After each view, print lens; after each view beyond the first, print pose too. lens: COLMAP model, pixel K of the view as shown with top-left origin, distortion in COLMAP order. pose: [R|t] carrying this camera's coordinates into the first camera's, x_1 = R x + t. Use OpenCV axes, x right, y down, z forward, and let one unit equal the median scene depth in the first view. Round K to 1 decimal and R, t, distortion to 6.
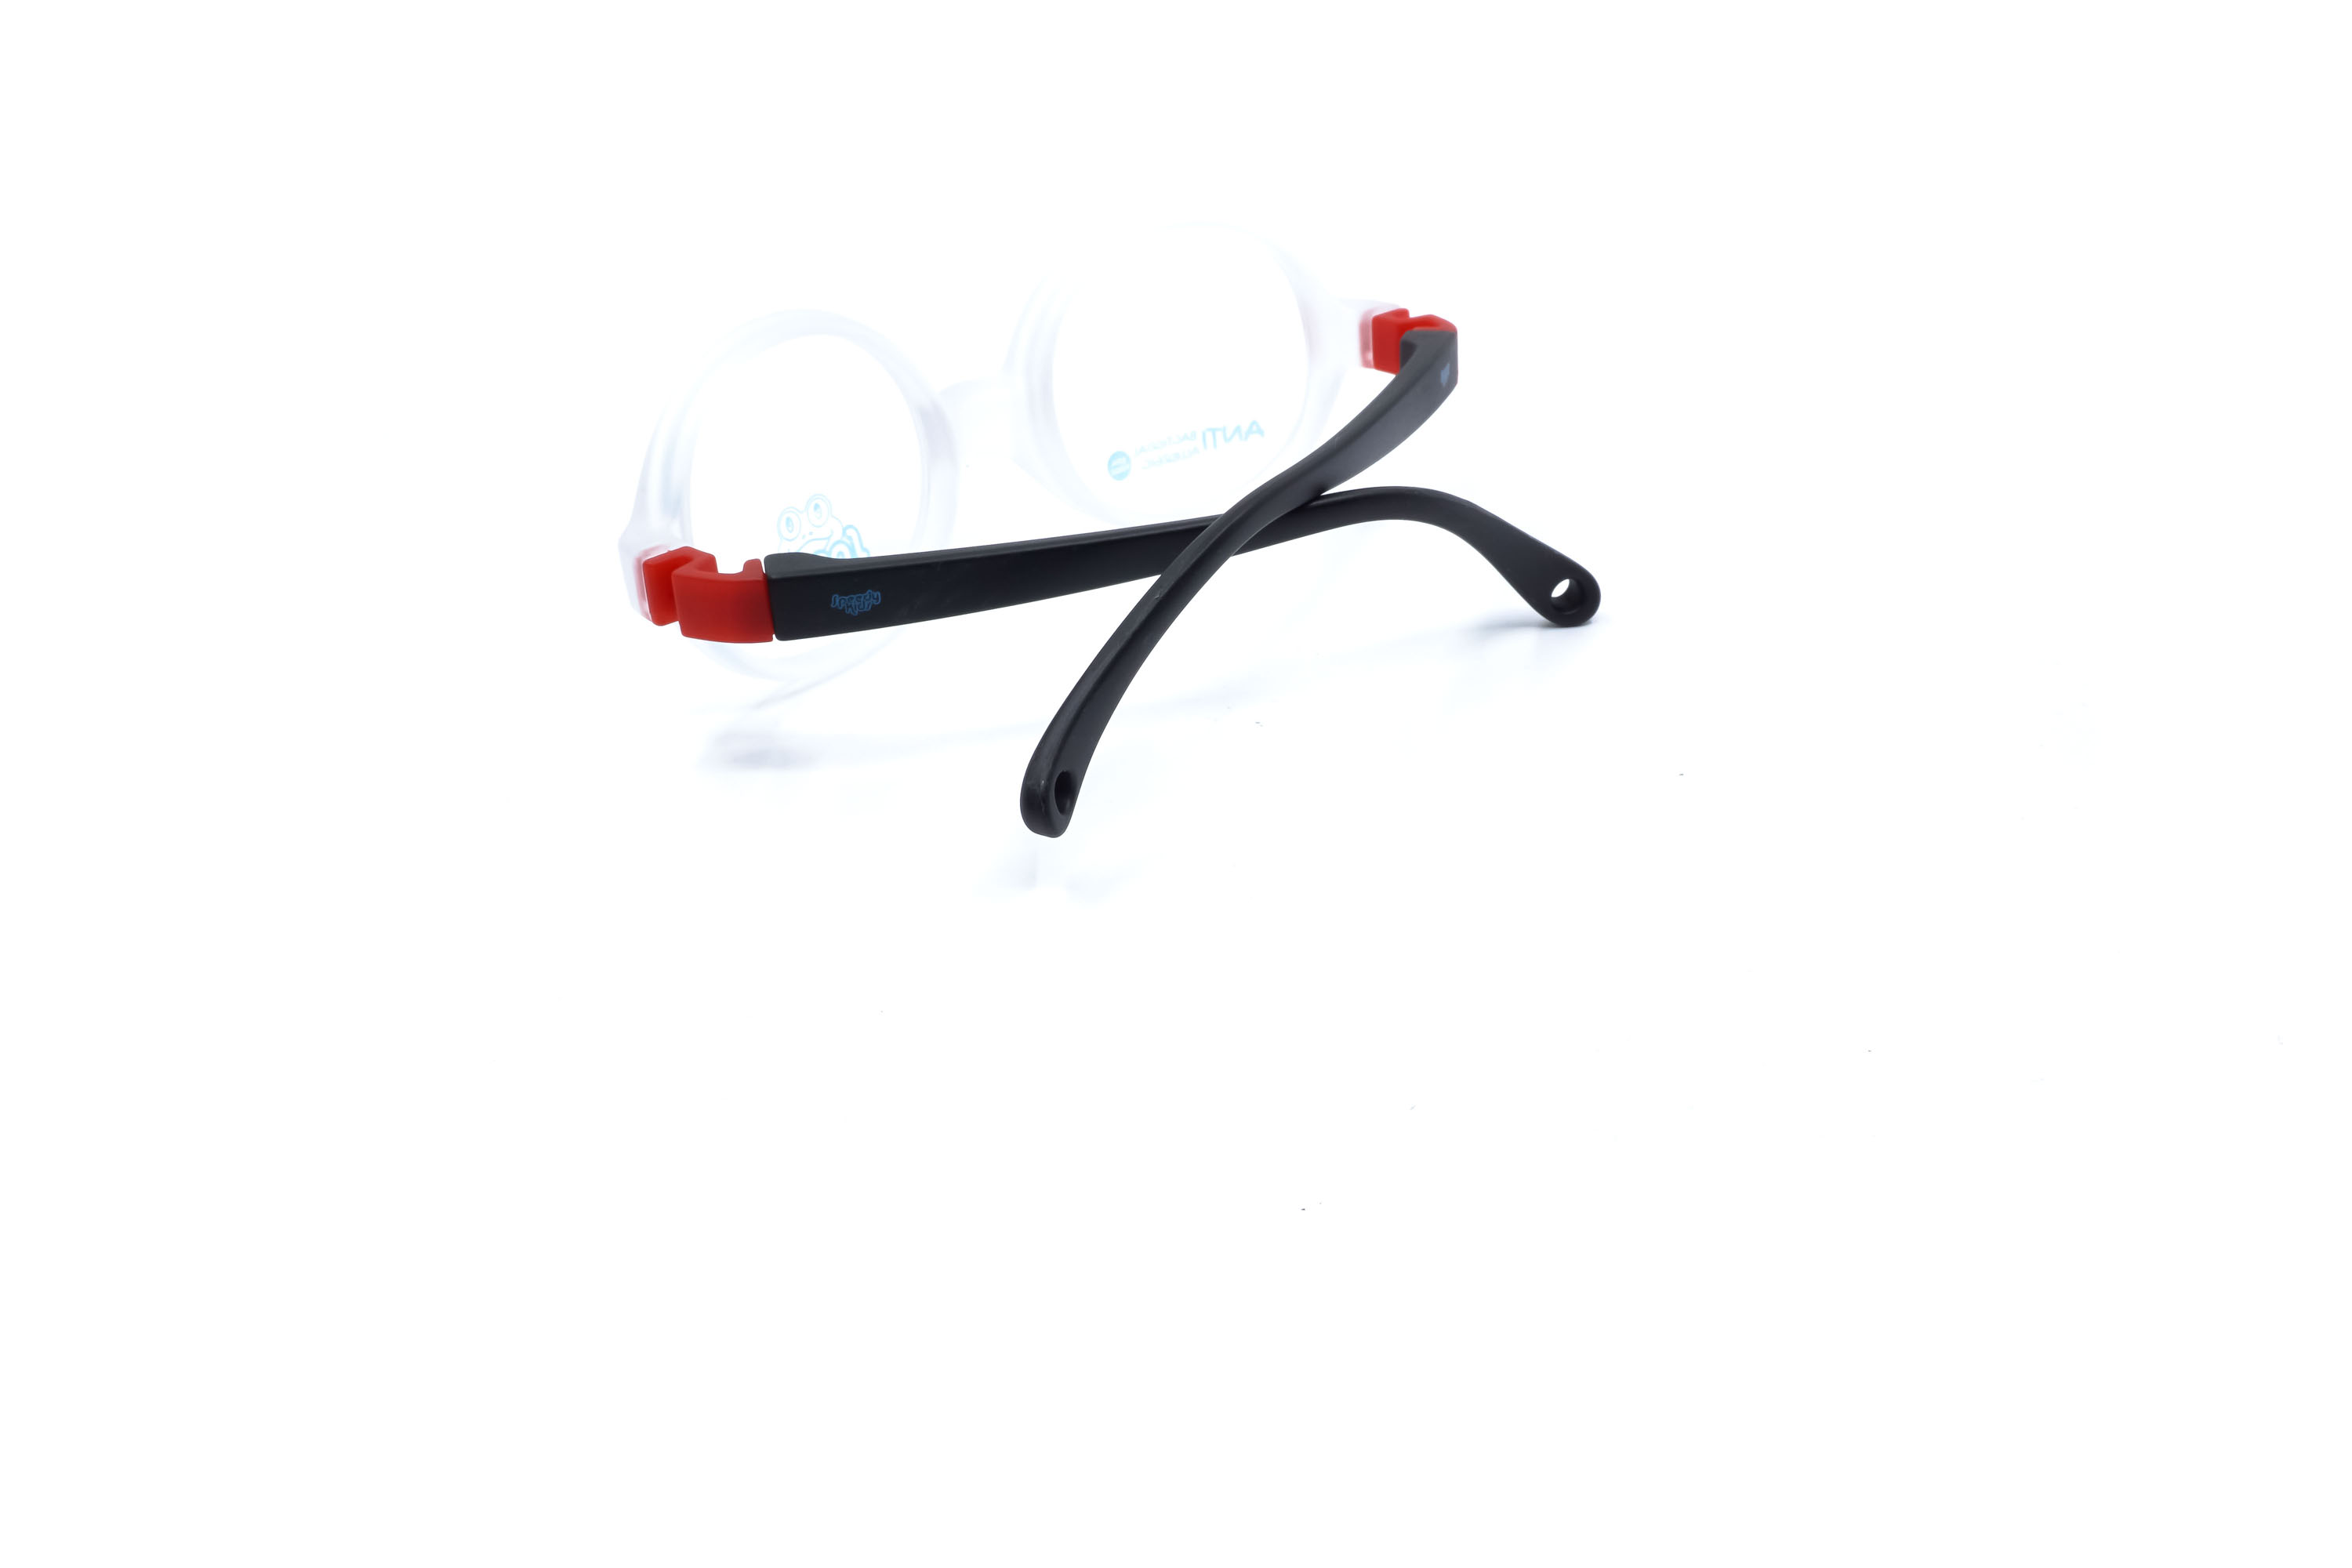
lens RADIAL K [[2404.4, 0, 1176.0], [0, 2404.4, 784.0], [0, 0, 1]] dist [-0.002122, -0.003692]
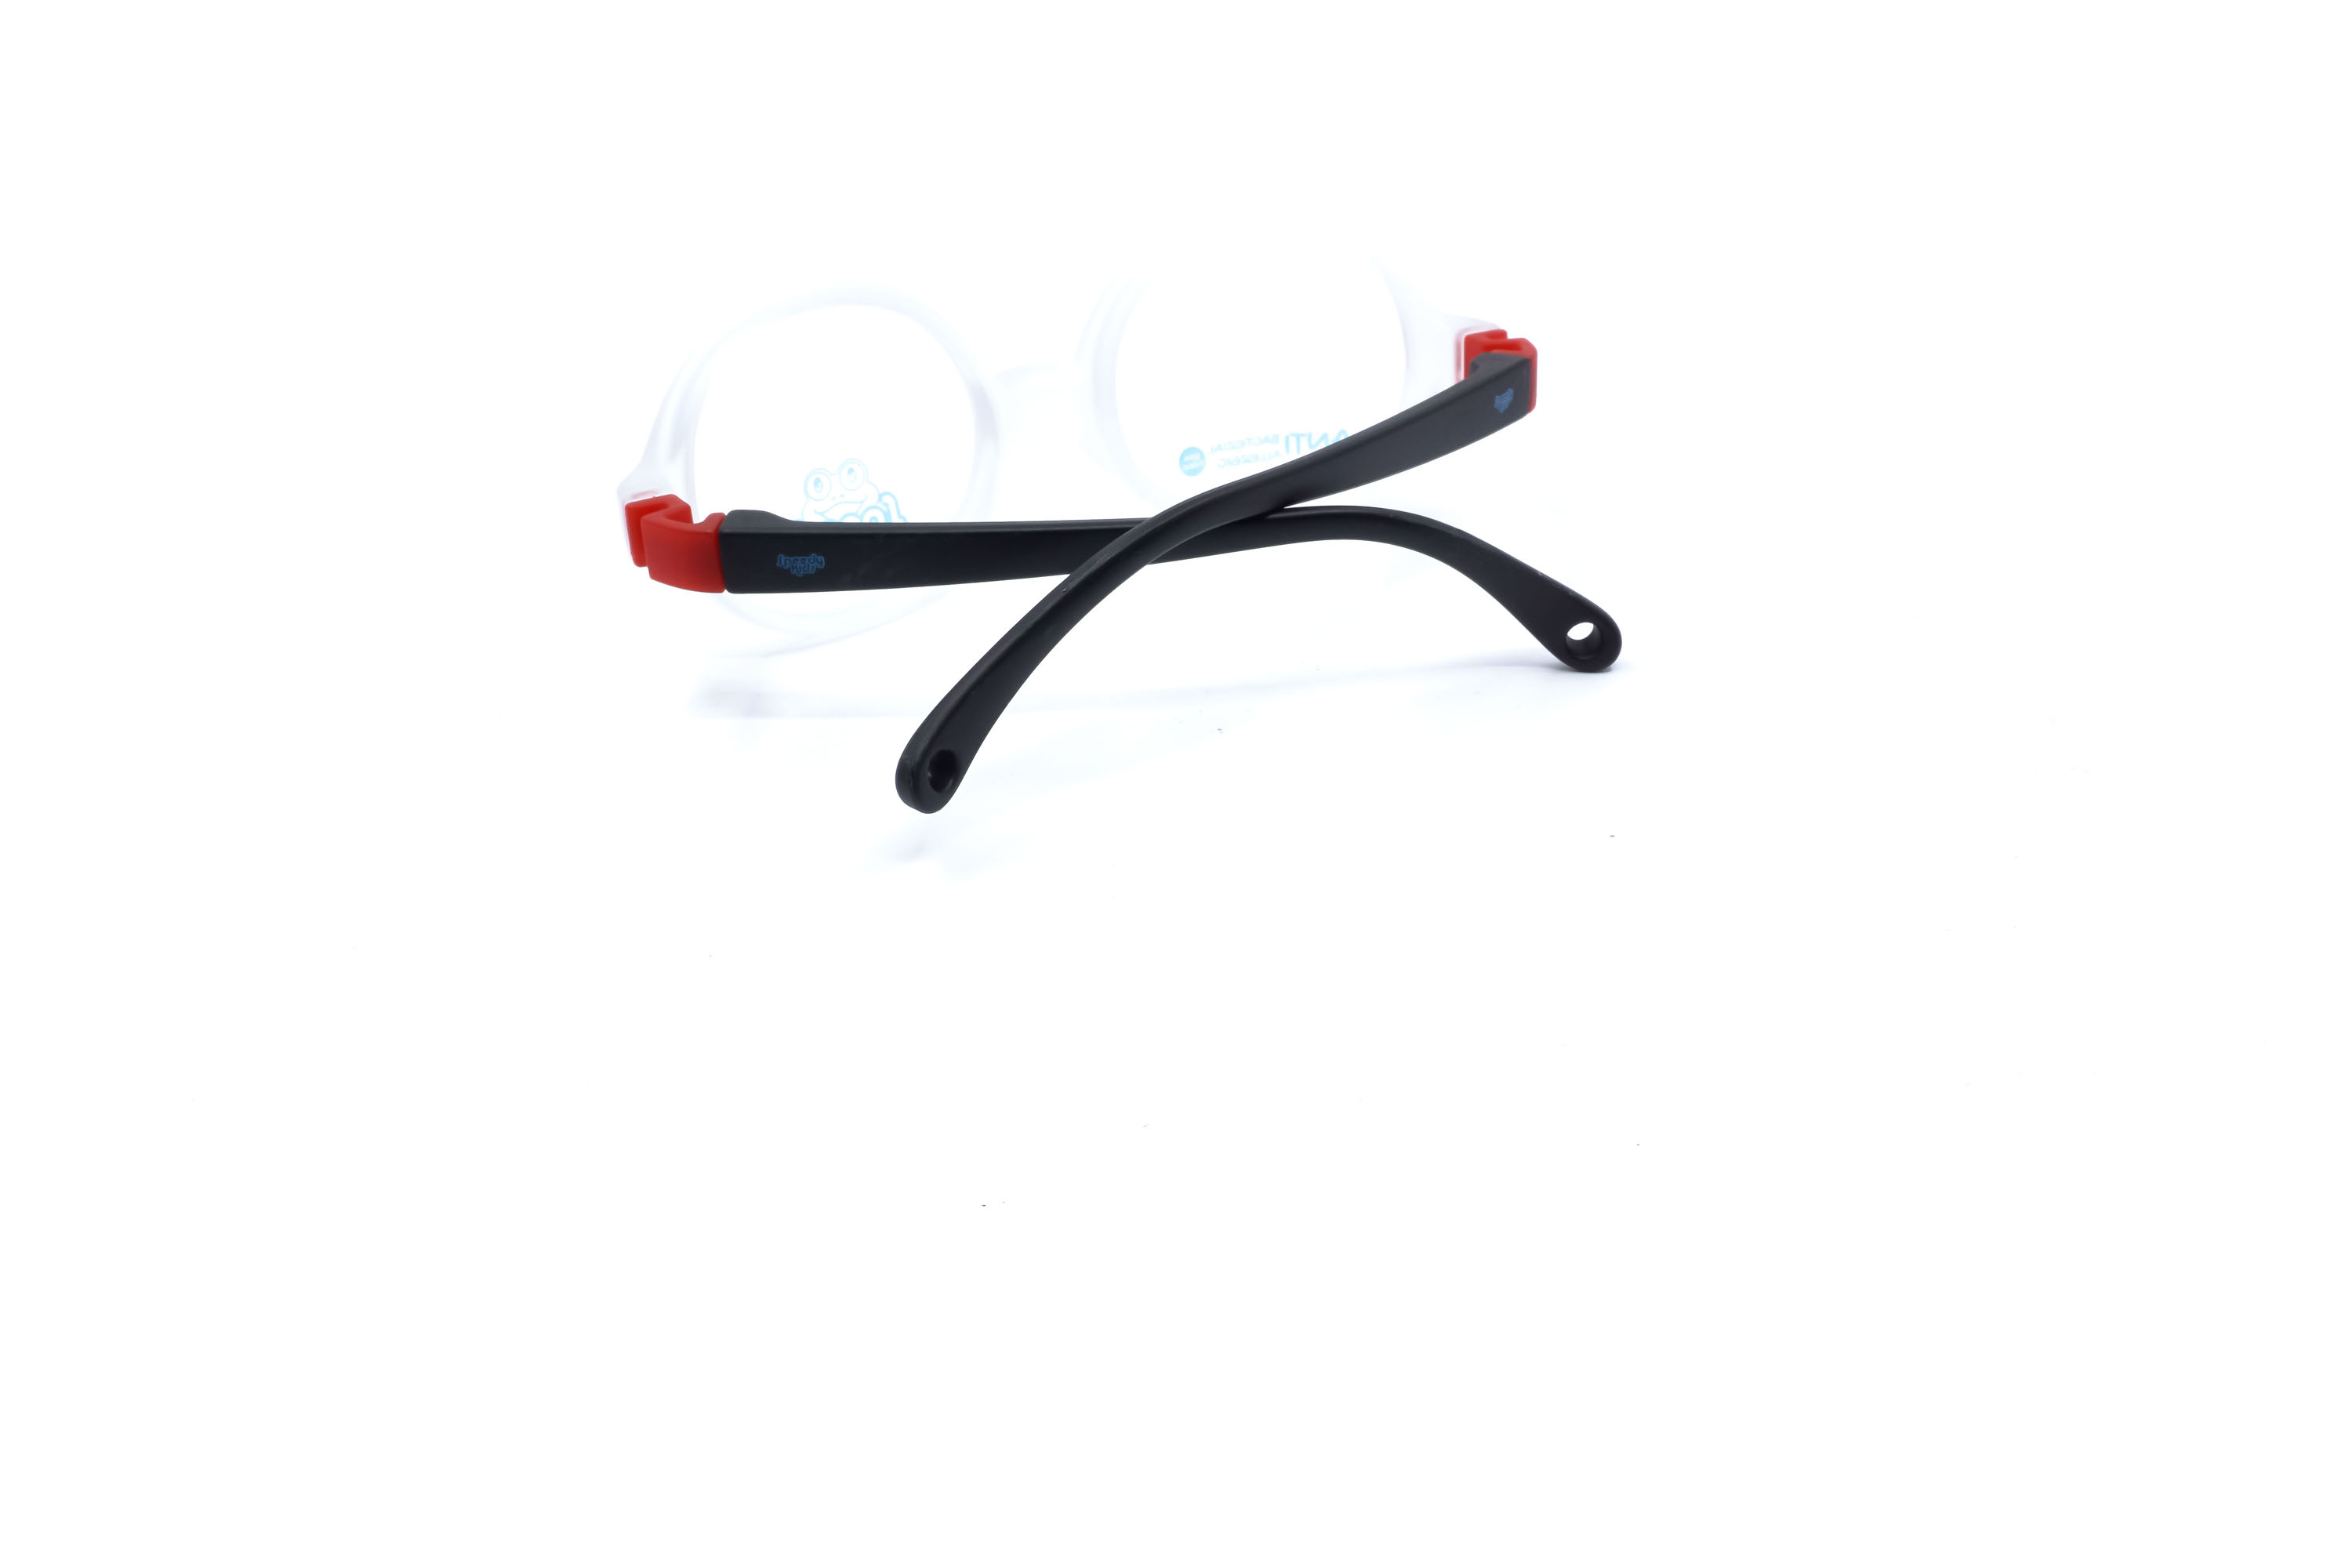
lens RADIAL K [[2404.4, 0, 1176.0], [0, 2404.4, 784.0], [0, 0, 1]] dist [-0.002122, -0.003692]
pose [[0.967776, 0.126104, -0.217961, 0.231583], [-0.125149, 0.991970, 0.018239, -0.018605], [0.218511, 0.009626, 0.975787, 0.025274]]
